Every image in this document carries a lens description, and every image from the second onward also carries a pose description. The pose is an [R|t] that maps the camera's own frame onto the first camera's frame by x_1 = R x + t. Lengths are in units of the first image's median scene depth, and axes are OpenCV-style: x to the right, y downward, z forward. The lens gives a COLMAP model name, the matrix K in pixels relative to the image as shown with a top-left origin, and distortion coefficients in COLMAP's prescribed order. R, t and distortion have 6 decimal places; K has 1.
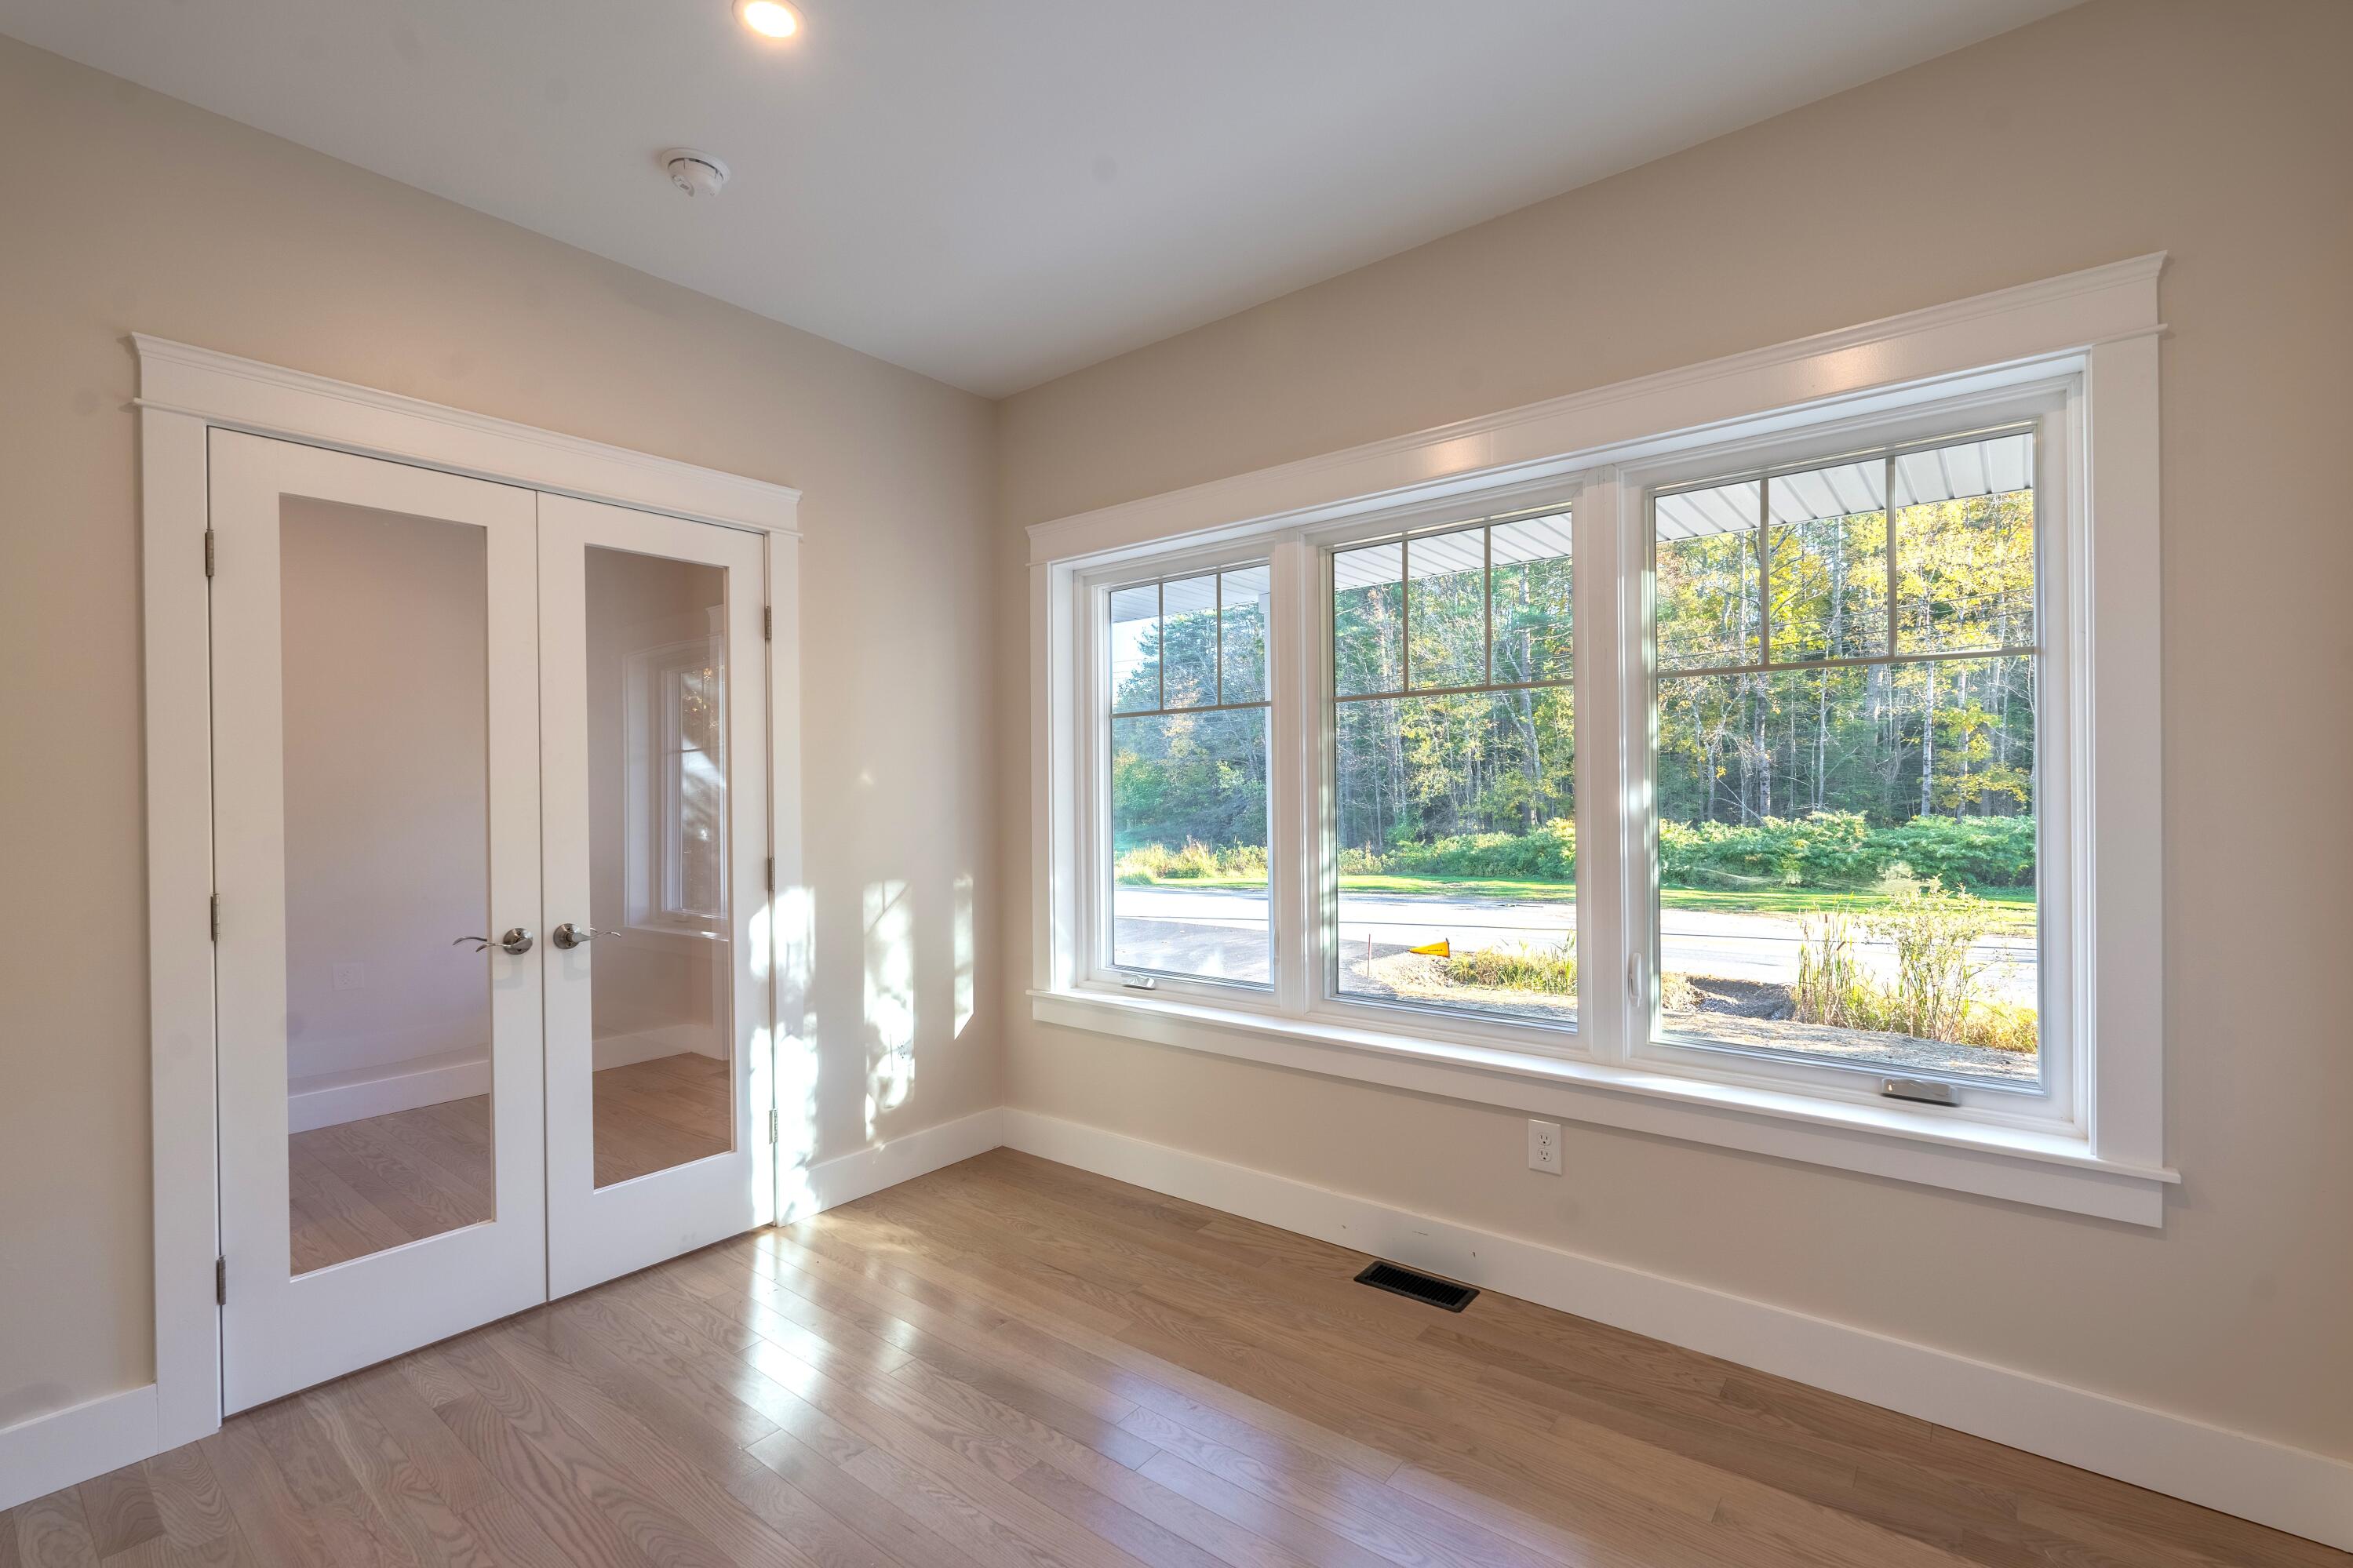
lens RADIAL K [[1060.2, 0, 1180.6], [0, 1060.2, 789.6], [0, 0, 1]] dist [-0.000686, -0.000275]
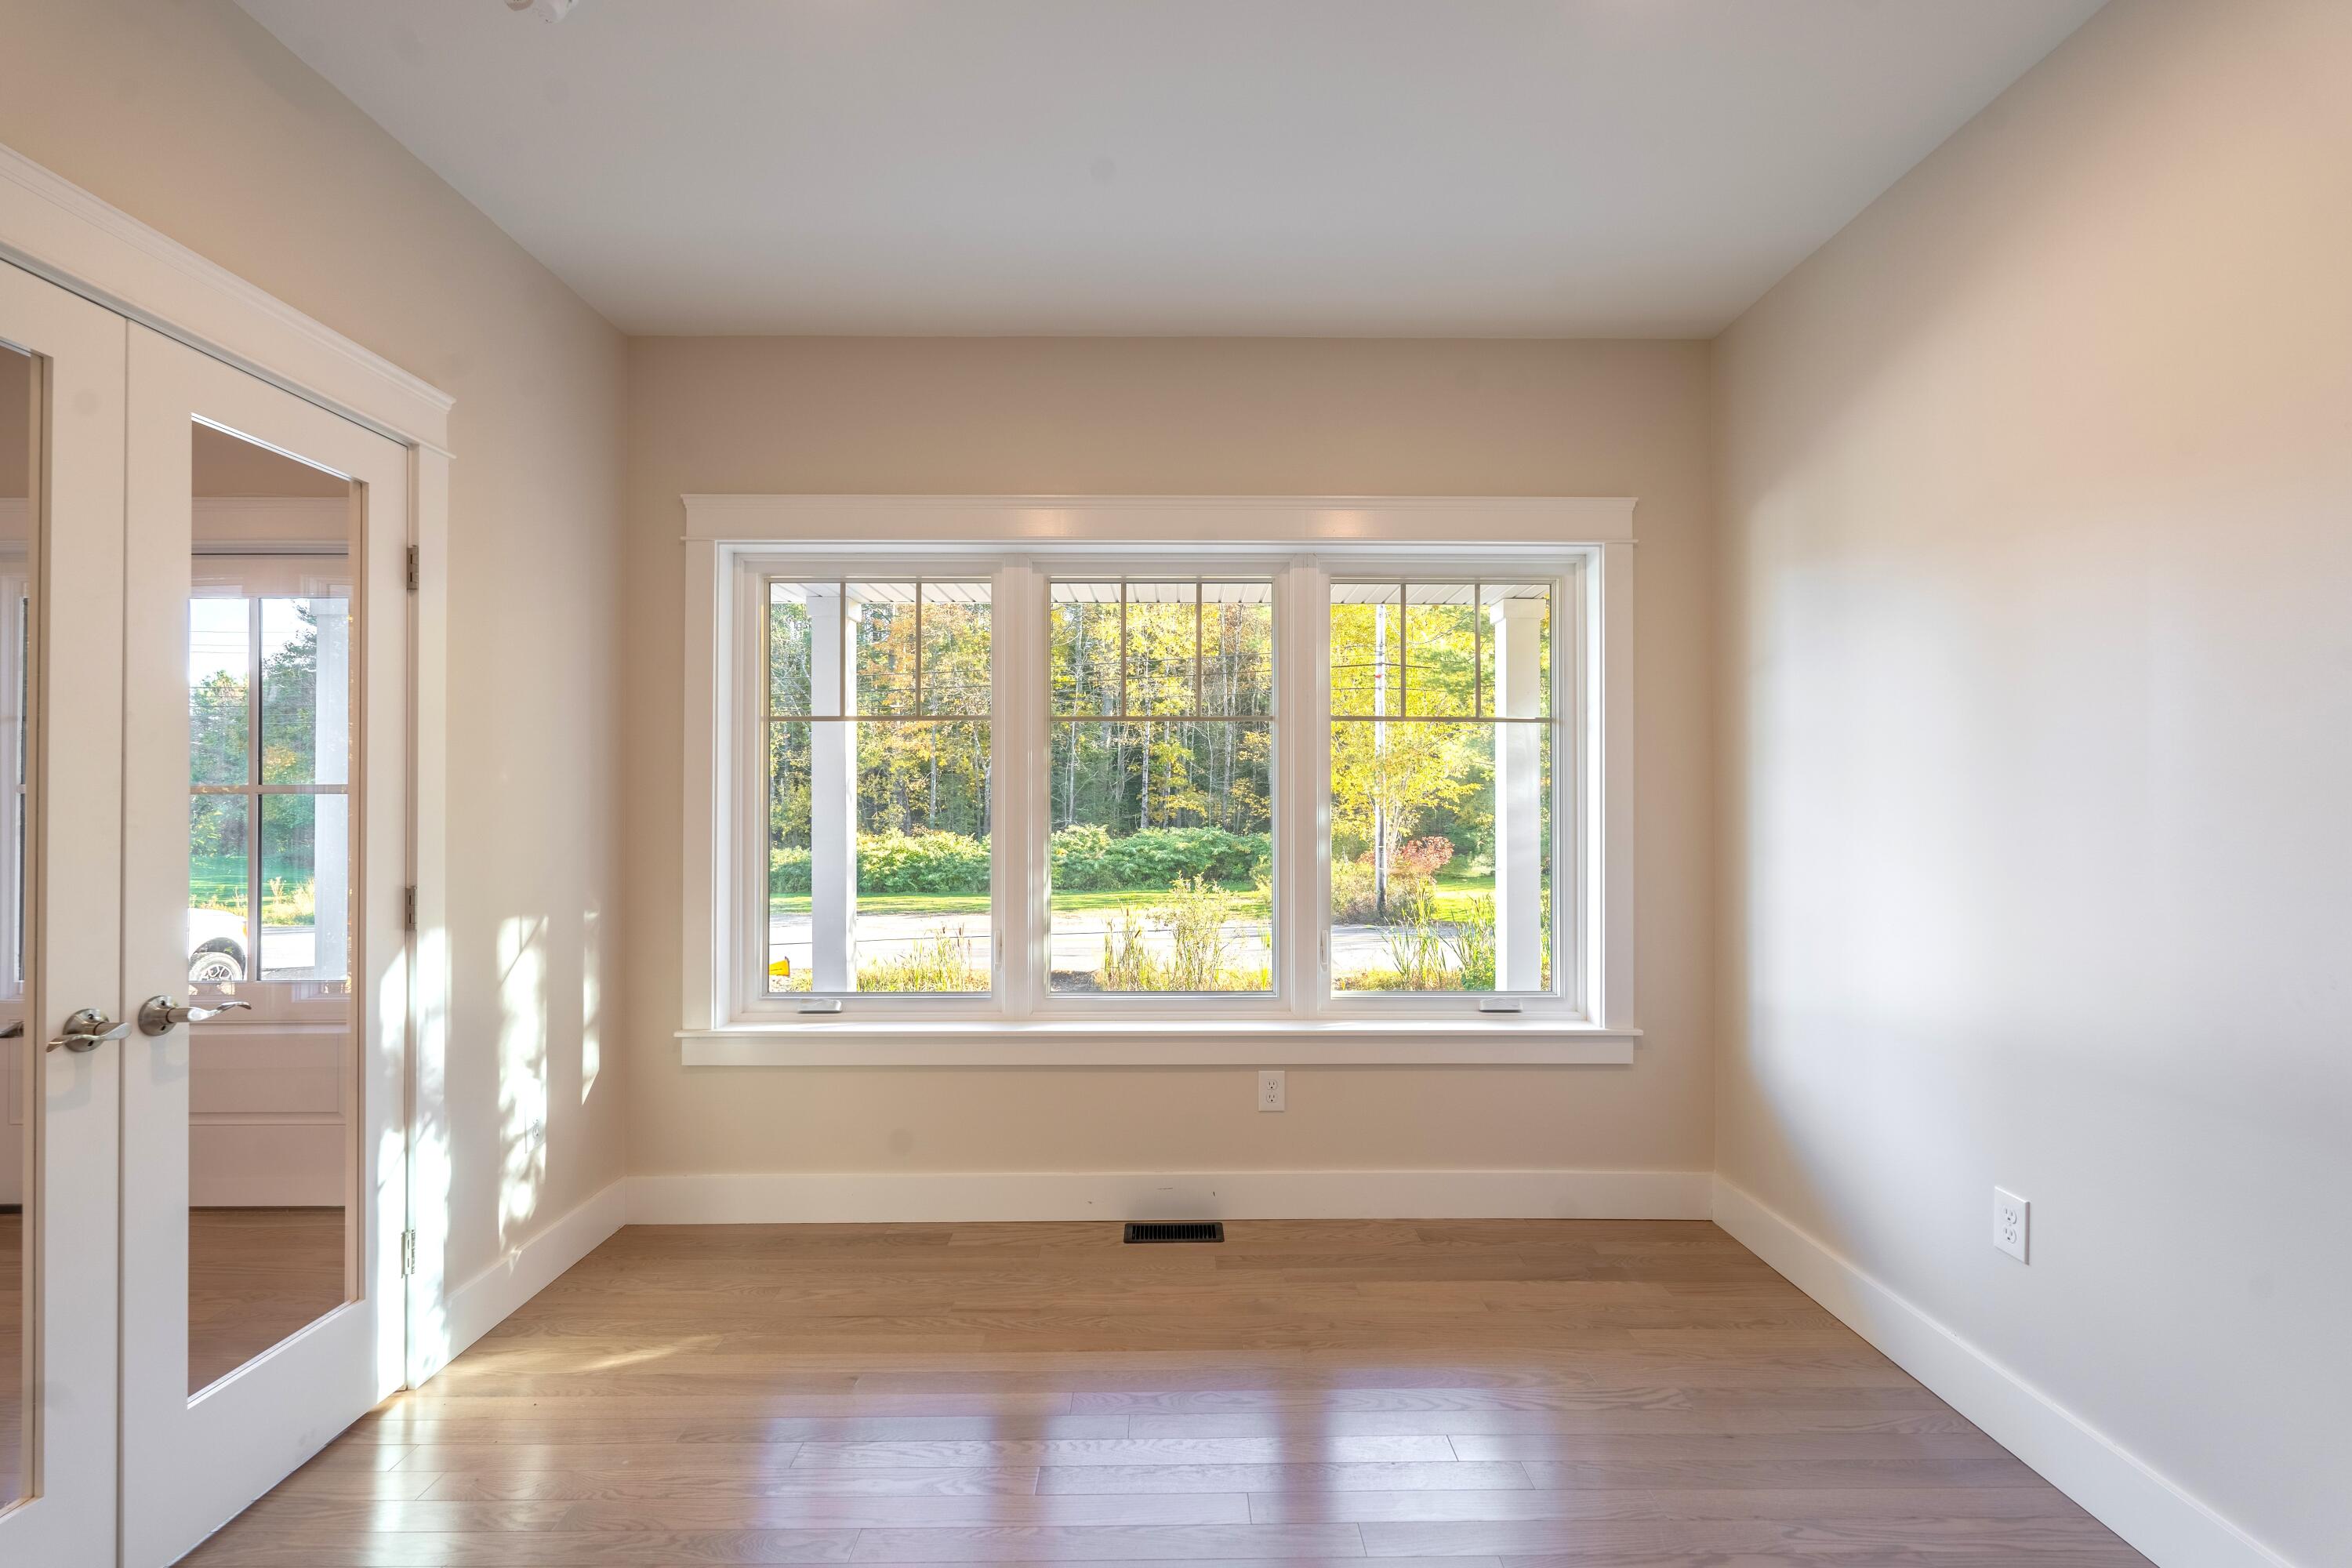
lens RADIAL K [[1059.8, 0, 1185.0], [0, 1059.8, 787.6], [0, 0, 1]] dist [-0.000686, -0.000275]
pose [[0.764978, 0.020056, 0.643744, -0.447815], [-0.010023, 0.999765, -0.019237, 0.004821], [-0.643978, 0.008264, 0.764999, 0.090725]]
